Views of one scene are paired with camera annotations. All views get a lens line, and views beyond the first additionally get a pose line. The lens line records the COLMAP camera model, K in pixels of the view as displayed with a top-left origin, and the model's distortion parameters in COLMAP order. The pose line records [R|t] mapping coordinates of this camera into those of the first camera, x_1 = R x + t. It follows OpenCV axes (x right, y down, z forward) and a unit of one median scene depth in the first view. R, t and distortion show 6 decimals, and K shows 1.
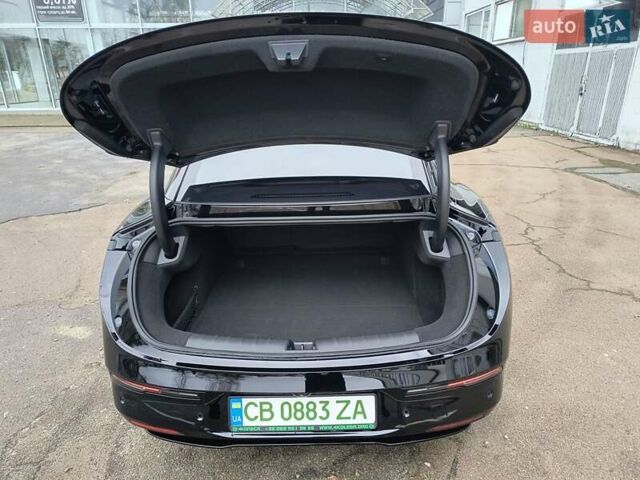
lens RADIAL K [[437.1, 0, 325.0], [0, 437.1, 237.5], [0, 0, 1]] dist [0.038917, -0.035271]
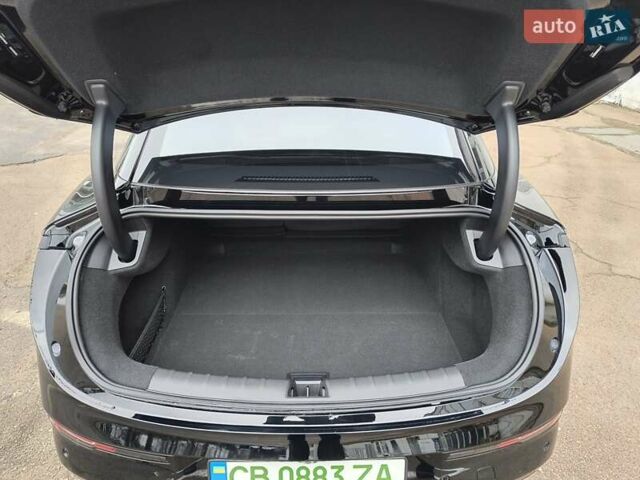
lens RADIAL K [[437.1, 0, 316.7], [0, 437.1, 237.7], [0, 0, 1]] dist [0.038917, -0.035271]
pose [[0.999060, 0.017798, 0.039530, -0.062978], [-0.022263, 0.993052, 0.115554, -0.084159], [-0.037199, -0.116325, 0.992514, 0.259927]]
